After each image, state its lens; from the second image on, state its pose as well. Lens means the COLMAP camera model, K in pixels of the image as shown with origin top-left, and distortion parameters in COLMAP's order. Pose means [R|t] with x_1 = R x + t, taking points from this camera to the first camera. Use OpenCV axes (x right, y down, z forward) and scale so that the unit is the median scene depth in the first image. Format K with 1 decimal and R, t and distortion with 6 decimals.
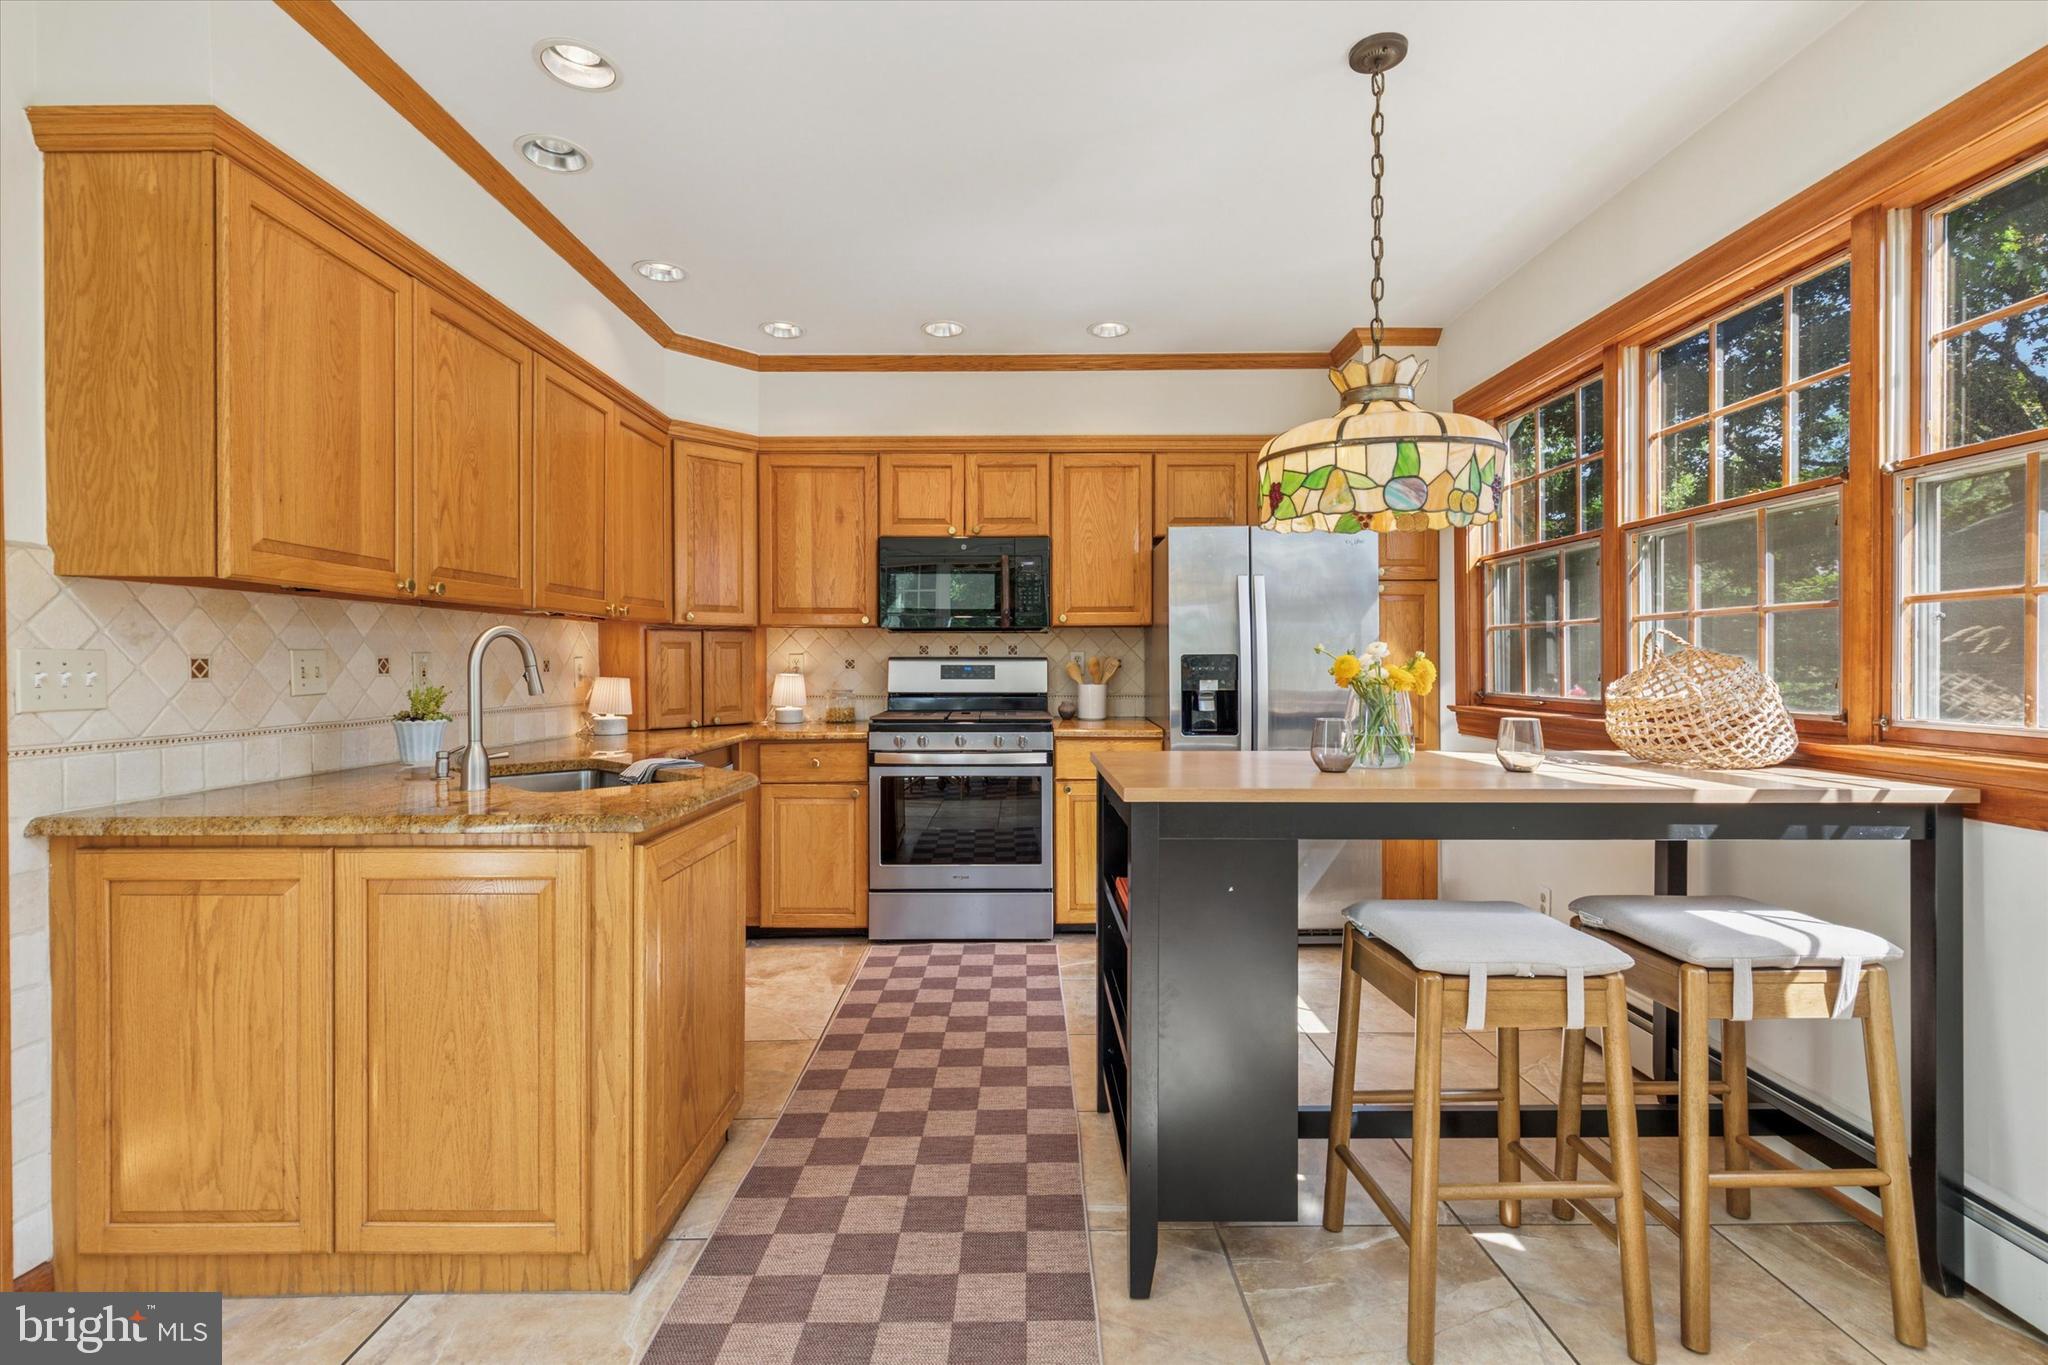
lens RADIAL K [[929.6, 0, 1027.2], [0, 929.6, 669.7], [0, 0, 1]] dist [0.003683, 0.000923]
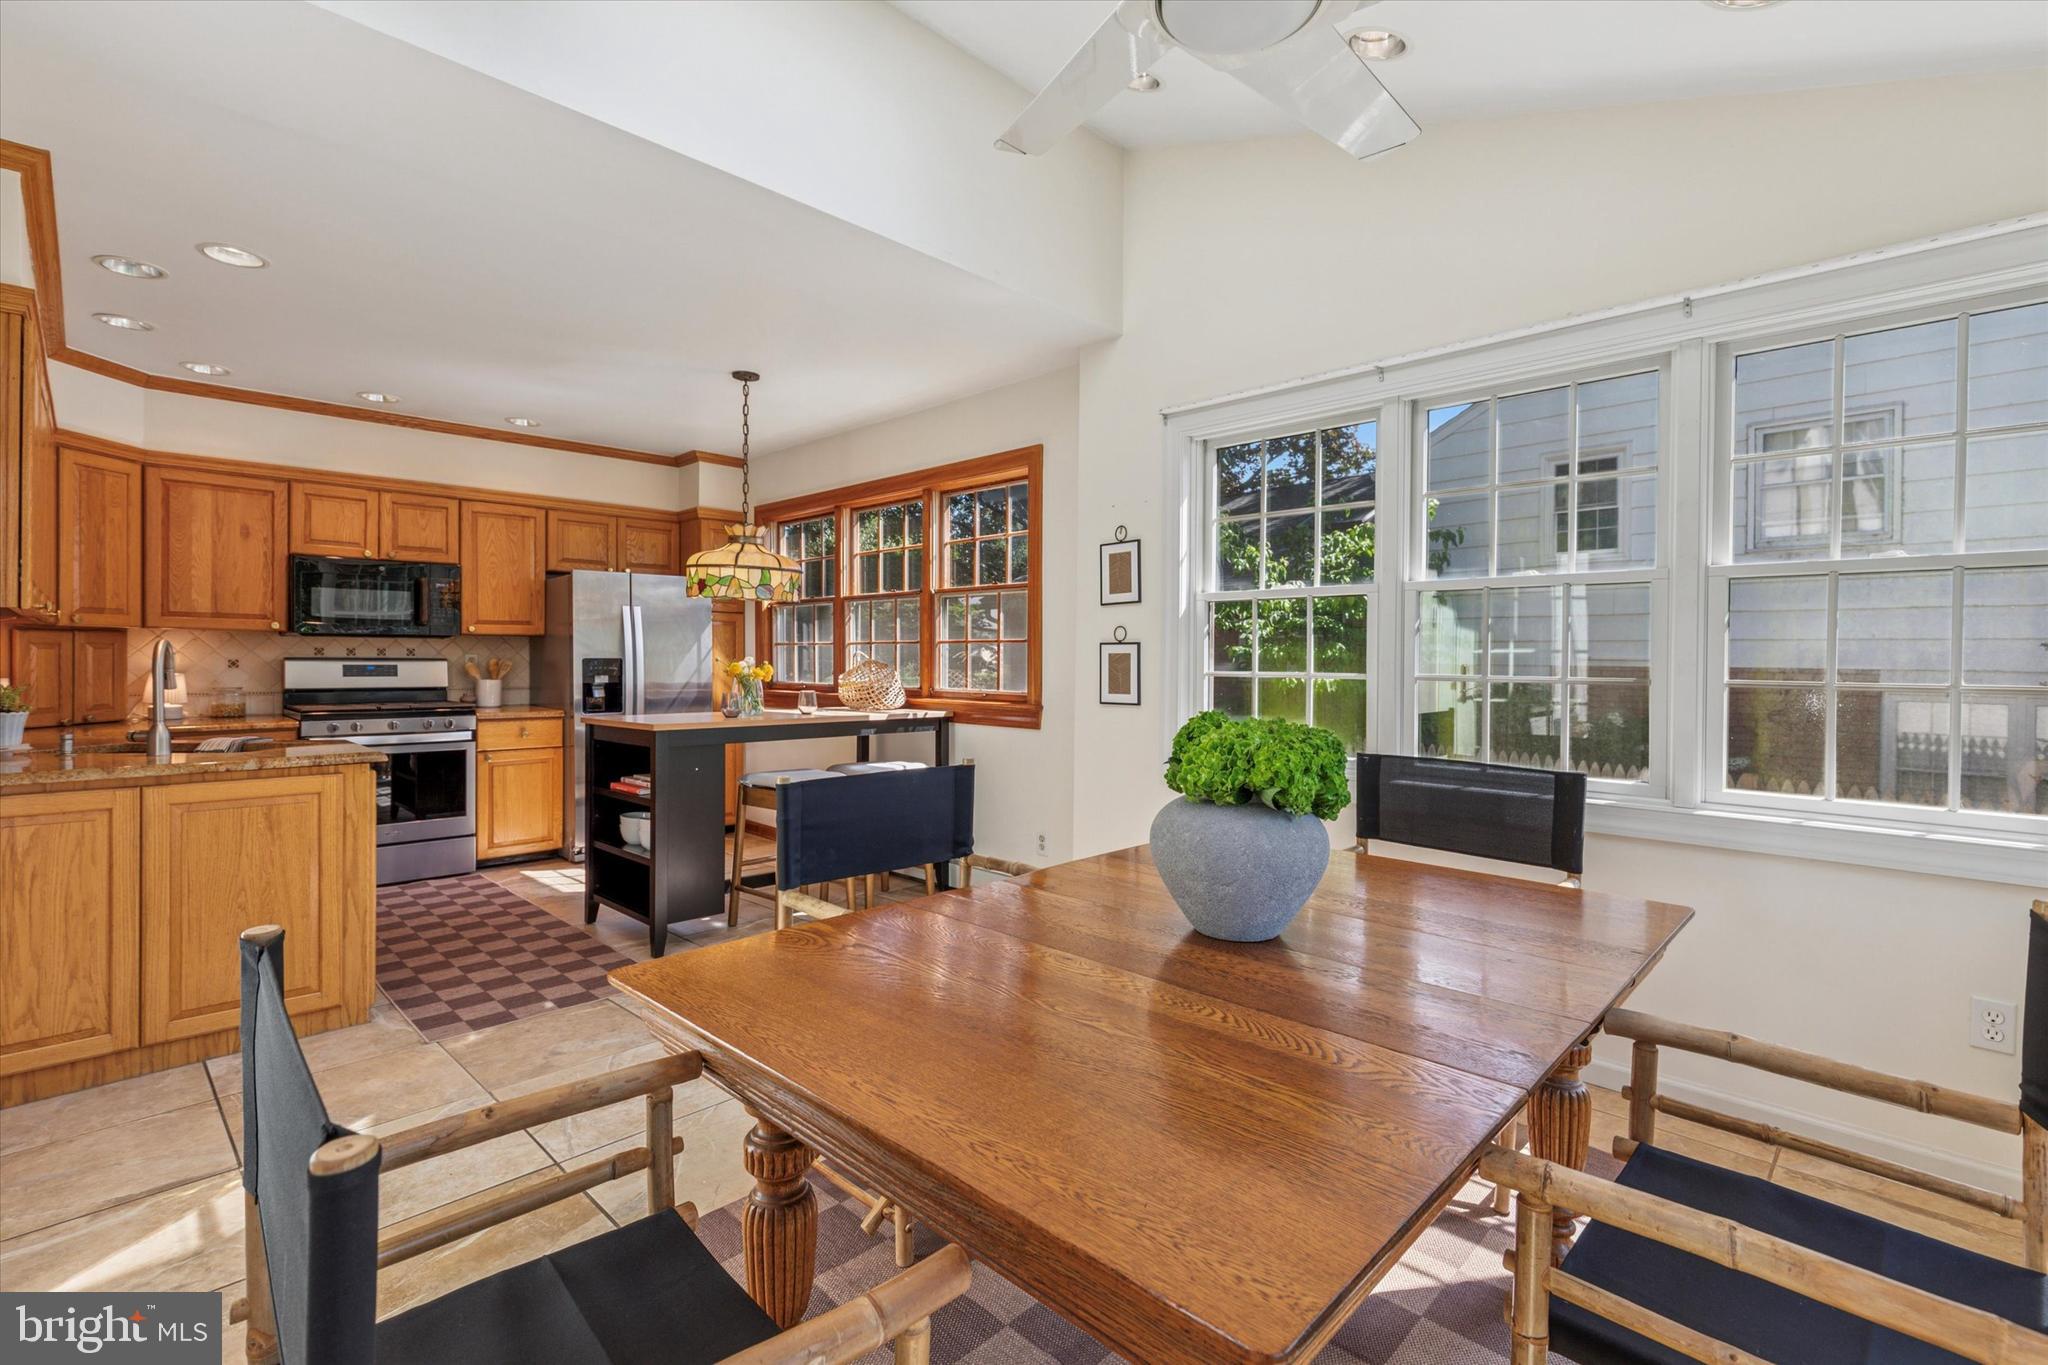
lens RADIAL K [[929.6, 0, 1032.2], [0, 929.6, 666.8], [0, 0, 1]] dist [0.003683, 0.000923]
pose [[0.710163, -0.000470, 0.704037, -0.397301], [-0.000857, 0.999998, 0.001532, -0.006339], [-0.704037, -0.001692, 0.710162, -0.584360]]
